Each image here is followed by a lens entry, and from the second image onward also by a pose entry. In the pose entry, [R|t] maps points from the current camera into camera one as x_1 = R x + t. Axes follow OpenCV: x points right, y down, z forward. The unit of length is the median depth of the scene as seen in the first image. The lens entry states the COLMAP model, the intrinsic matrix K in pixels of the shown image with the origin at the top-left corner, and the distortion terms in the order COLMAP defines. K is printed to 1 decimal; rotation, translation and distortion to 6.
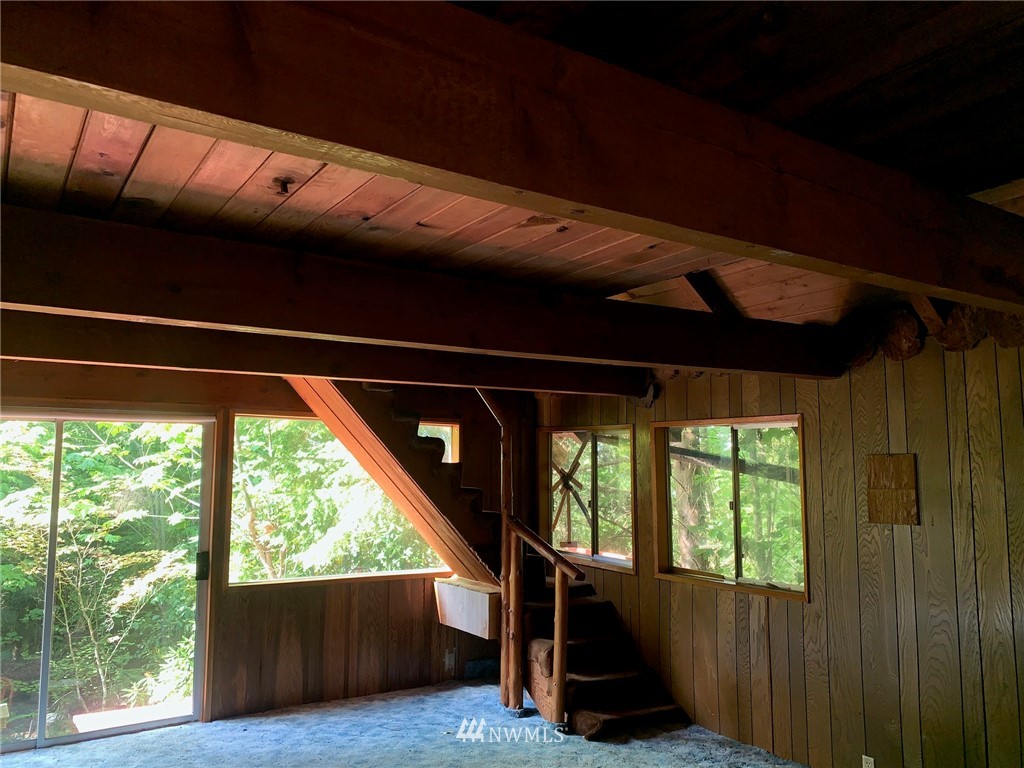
lens RADIAL K [[802.2, 0, 512.0], [0, 802.2, 384.0], [0, 0, 1]] dist [0.004831, -0.001163]
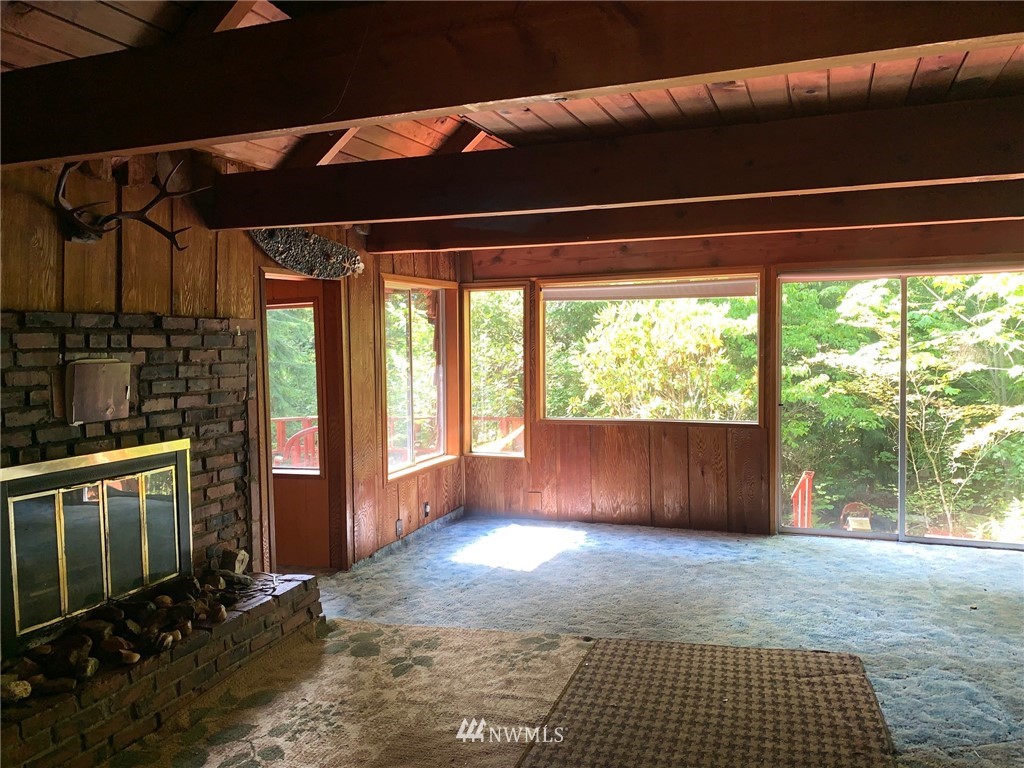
lens RADIAL K [[802.2, 0, 512.0], [0, 802.2, 384.0], [0, 0, 1]] dist [0.004831, -0.001163]
pose [[0.577458, 0.034448, -0.815693, 0.035908], [0.102603, 0.988126, 0.114367, 0.003998], [0.809947, -0.149735, 0.567067, -0.080049]]
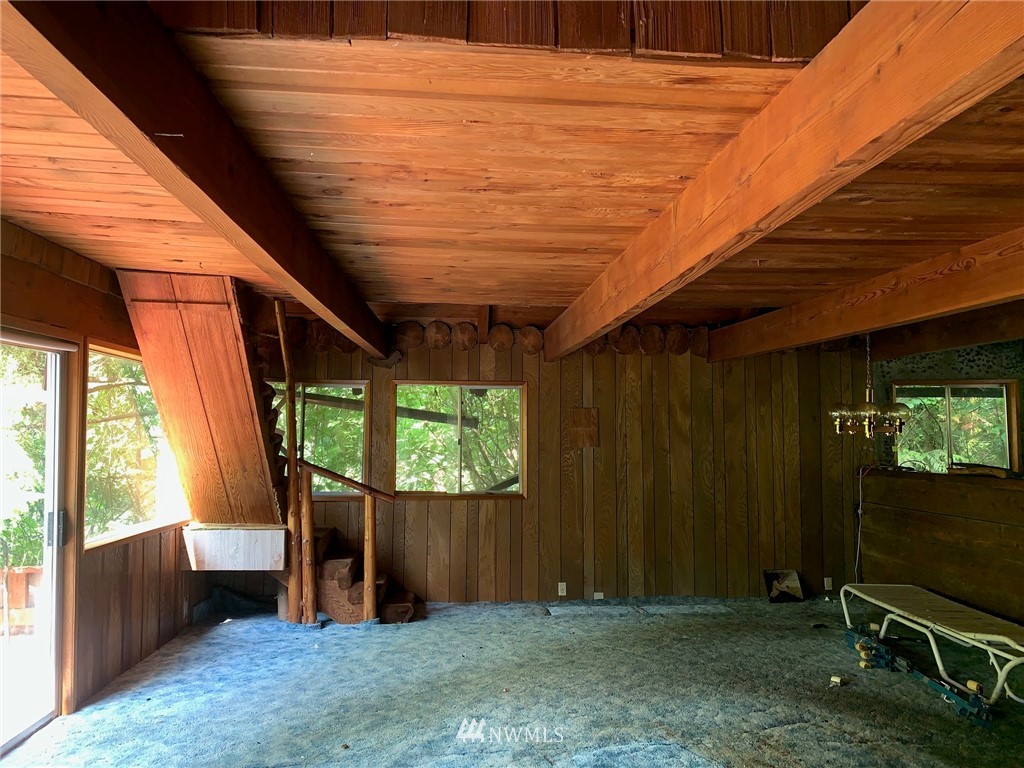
lens RADIAL K [[802.2, 0, 512.0], [0, 802.2, 384.0], [0, 0, 1]] dist [0.004831, -0.001163]
pose [[0.492084, 0.047587, 0.869246, -0.518707], [-0.091232, 0.995826, -0.002870, 0.025167], [-0.865754, -0.077890, 0.494371, 0.128993]]
